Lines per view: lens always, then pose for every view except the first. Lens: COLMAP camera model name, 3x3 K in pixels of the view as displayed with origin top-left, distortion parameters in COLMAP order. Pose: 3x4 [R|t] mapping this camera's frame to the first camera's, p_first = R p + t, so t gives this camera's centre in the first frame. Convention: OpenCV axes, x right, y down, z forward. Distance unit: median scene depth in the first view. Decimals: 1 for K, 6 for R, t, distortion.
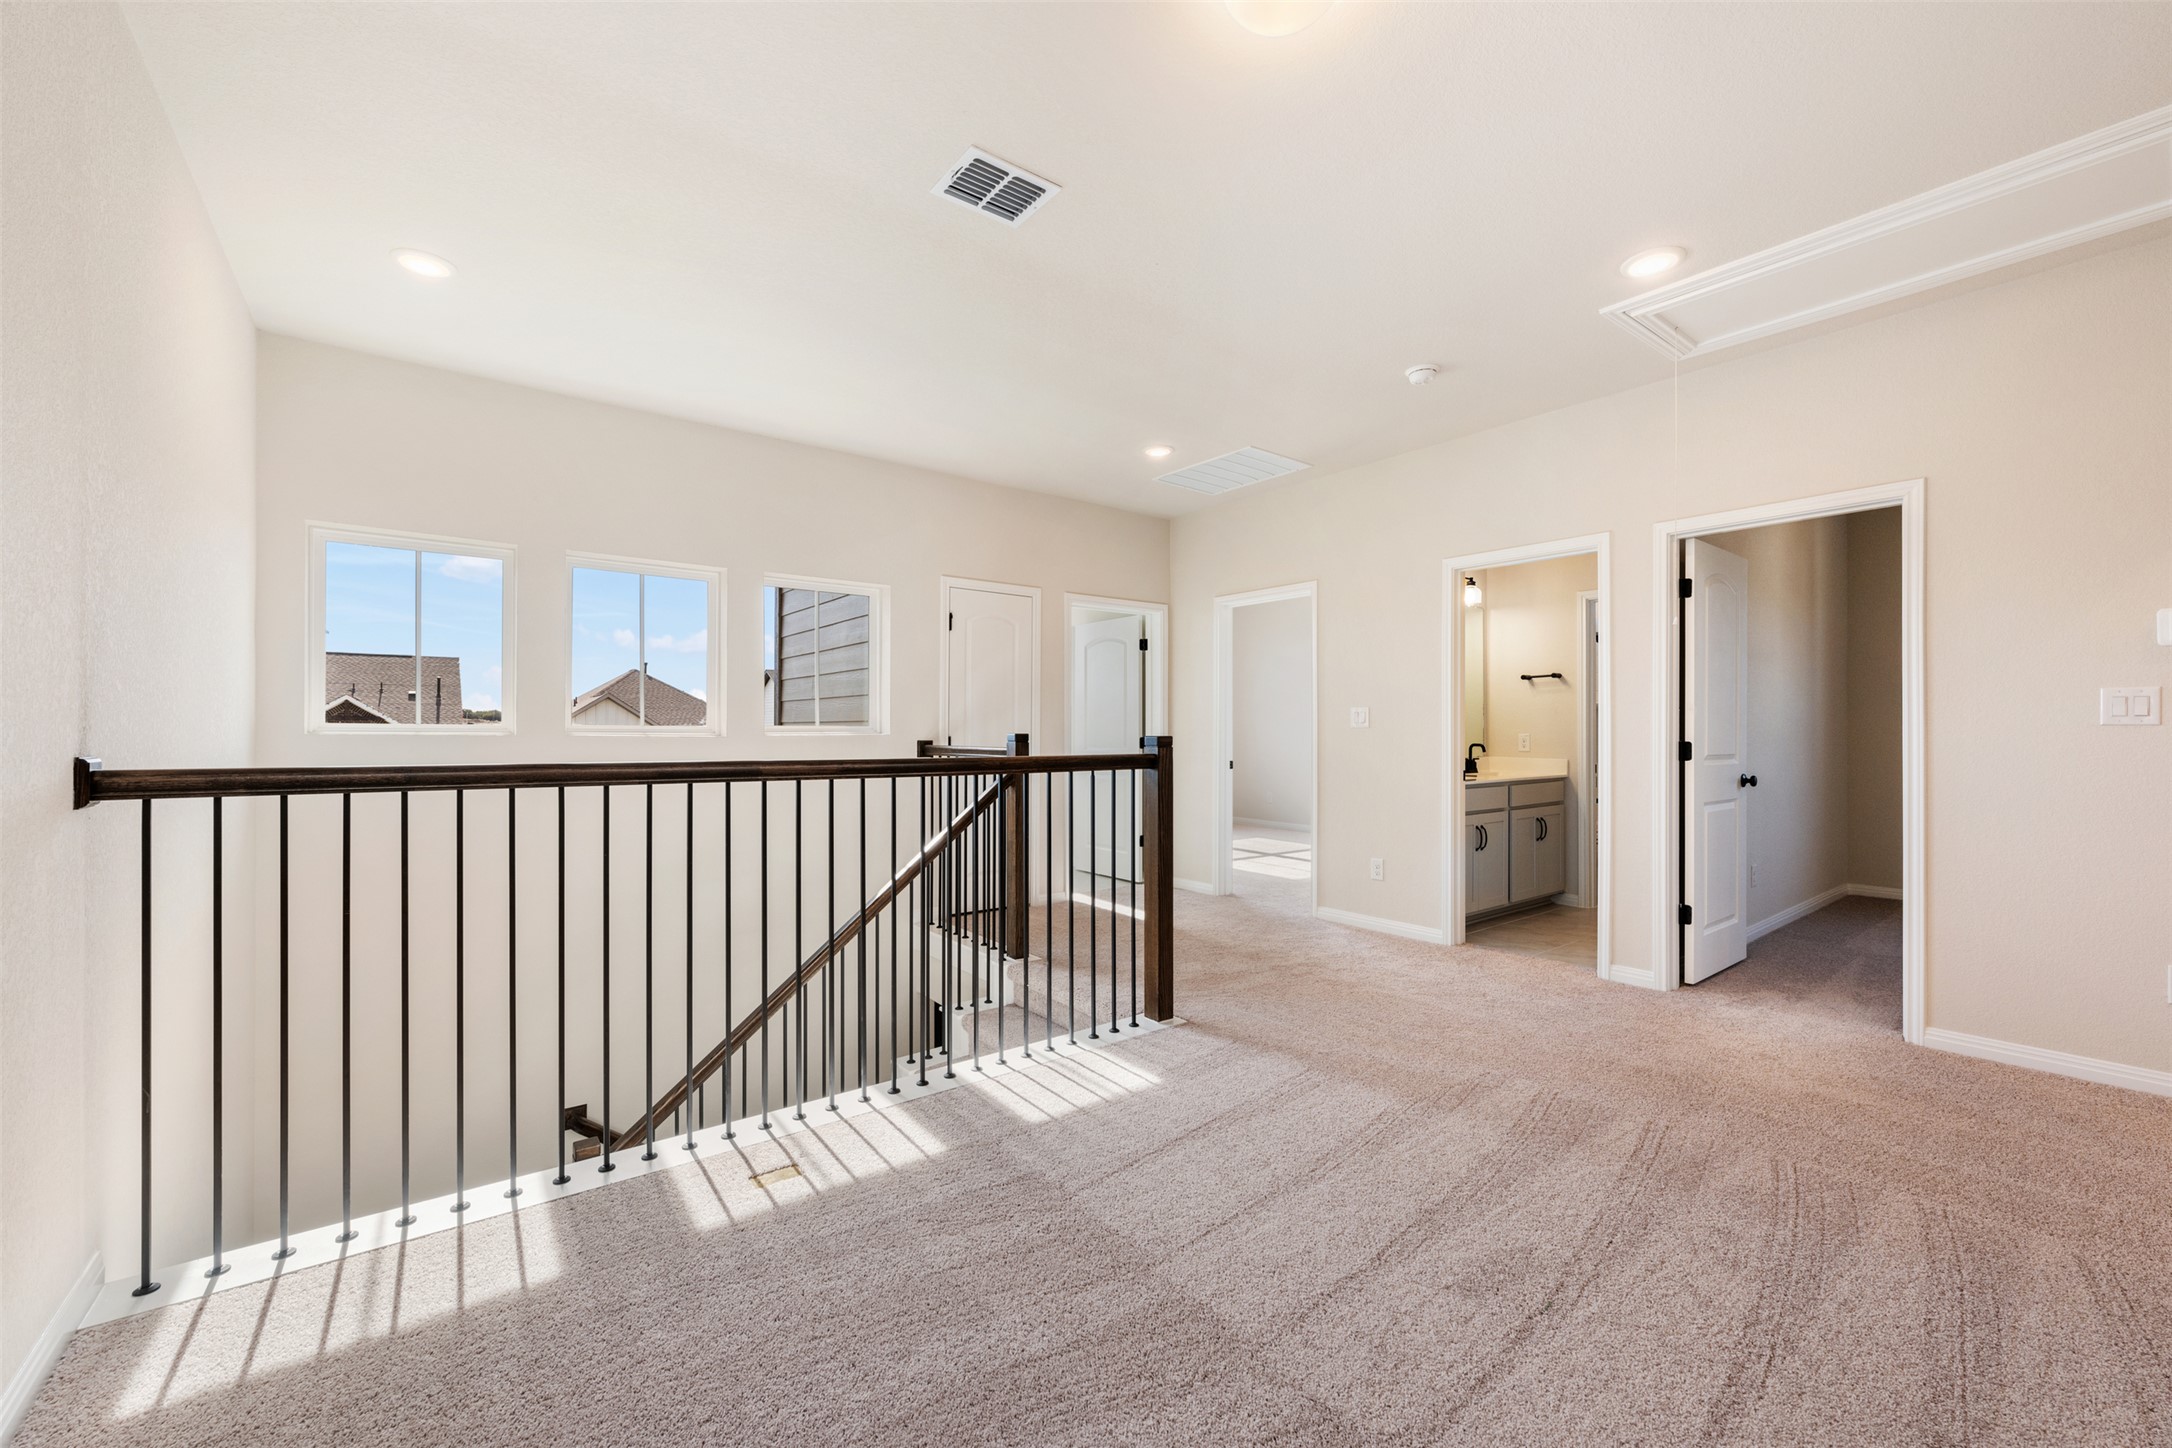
lens RADIAL K [[868.1, 0, 1086.8], [0, 868.1, 729.7], [0, 0, 1]] dist [-0.001837, 0.000312]
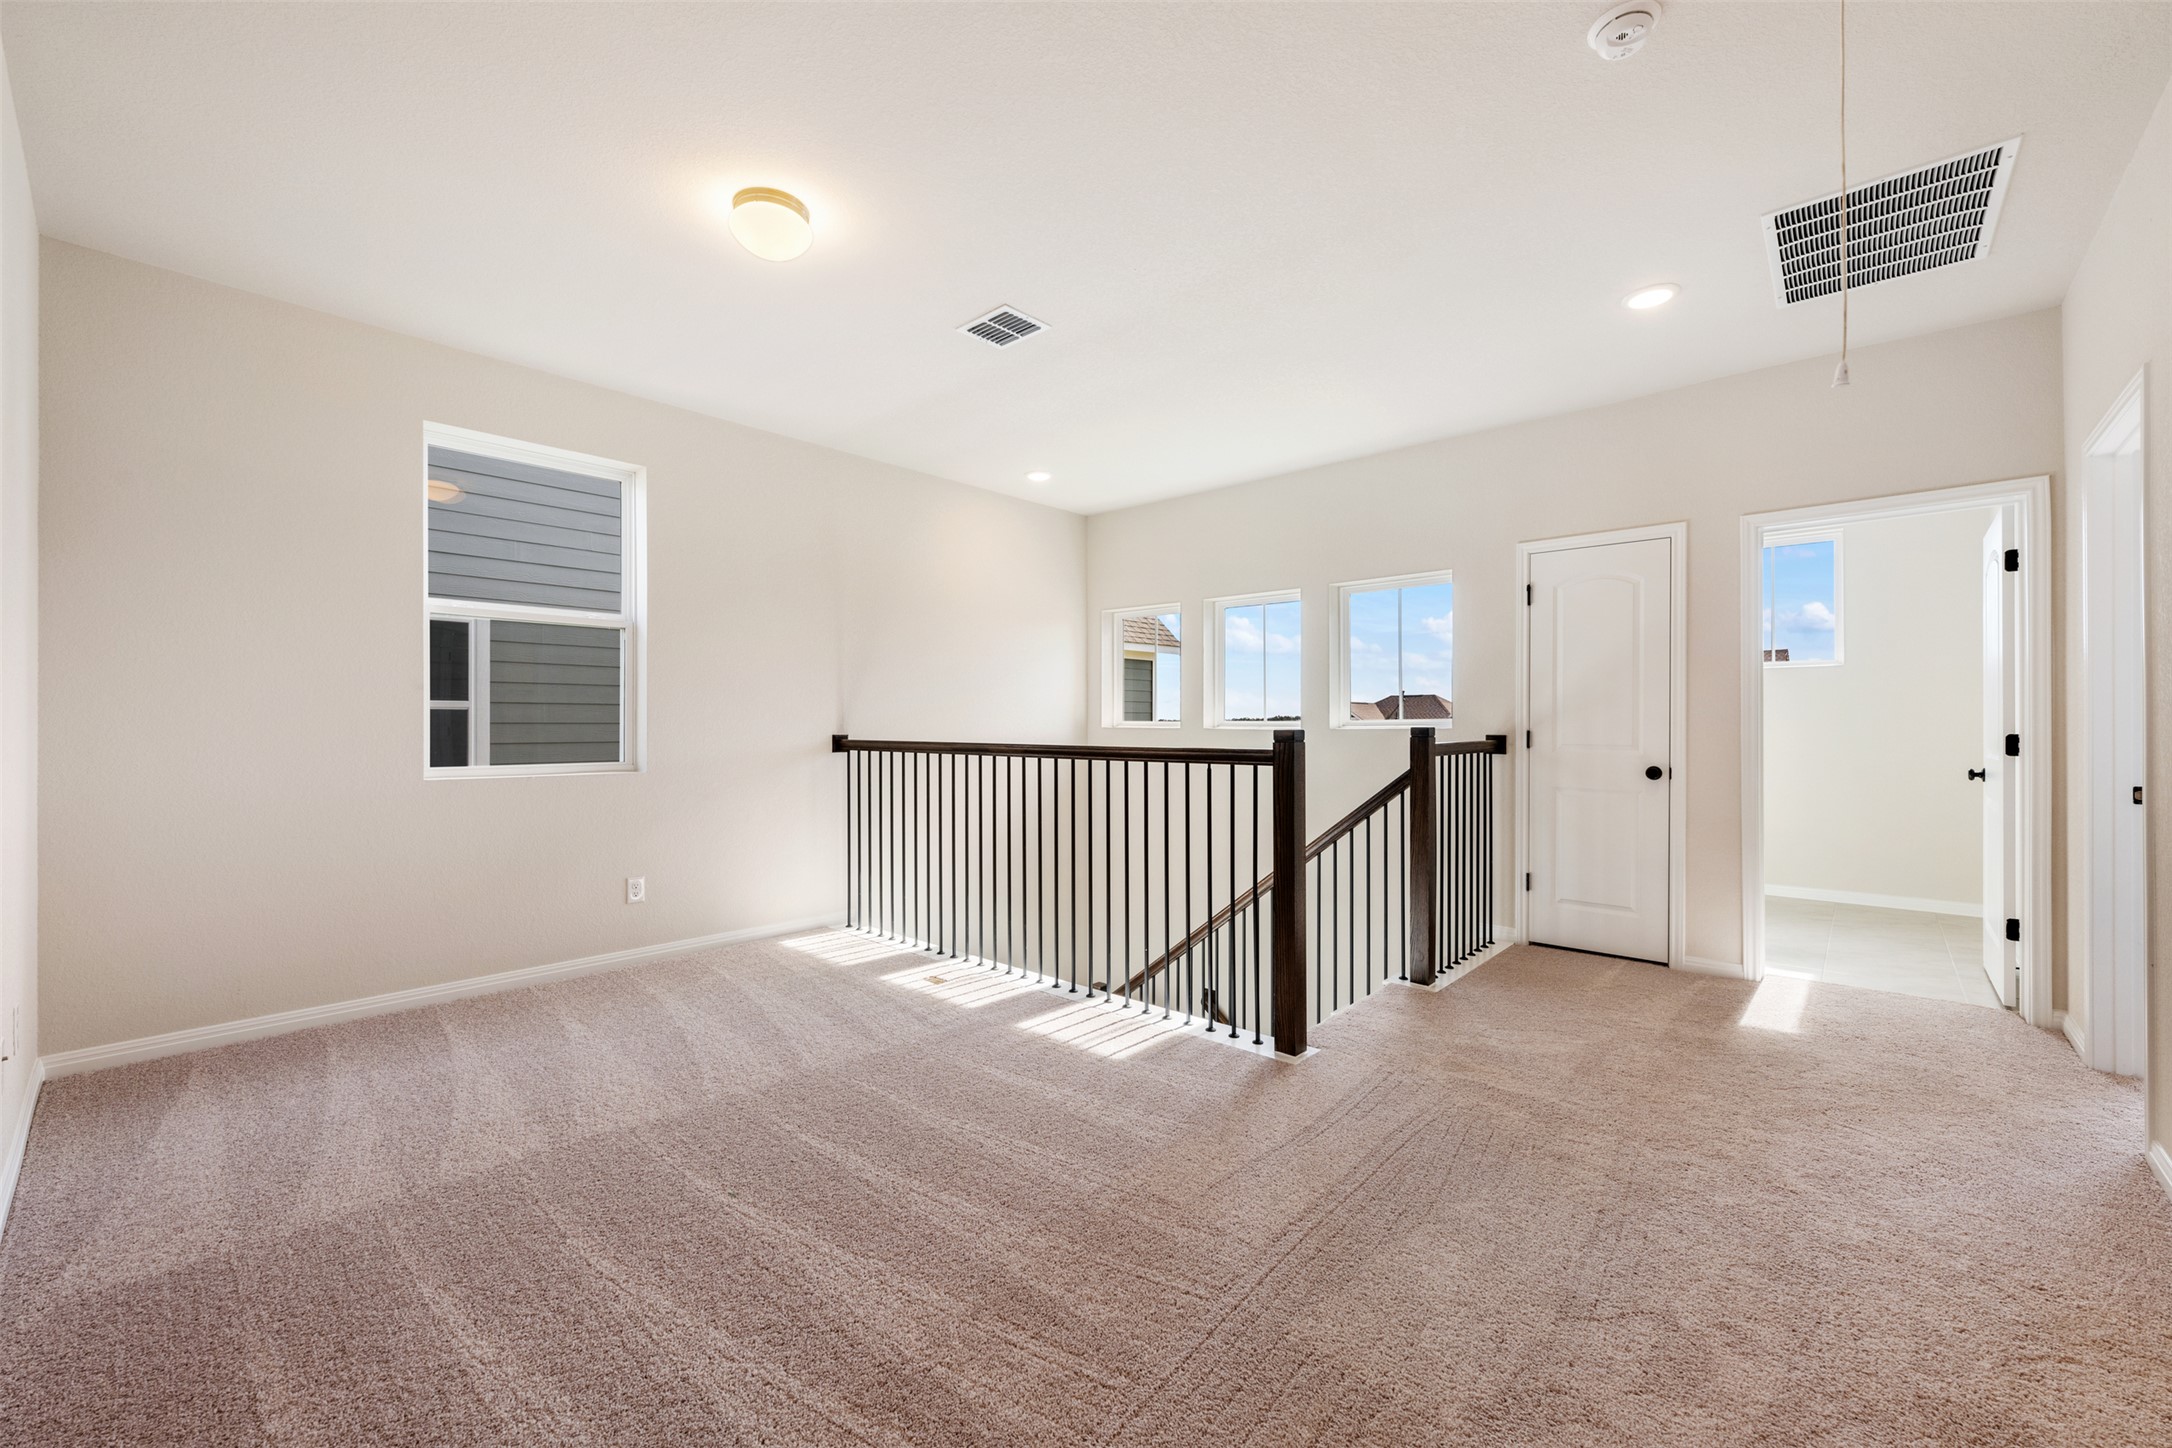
lens RADIAL K [[868.1, 0, 1097.7], [0, 868.1, 724.8], [0, 0, 1]] dist [-0.001837, 0.000312]
pose [[0.171660, -0.001099, -0.985156, 0.726862], [0.004943, 0.999988, -0.000254, 0.000996], [0.985144, -0.004826, 0.171663, 0.523050]]
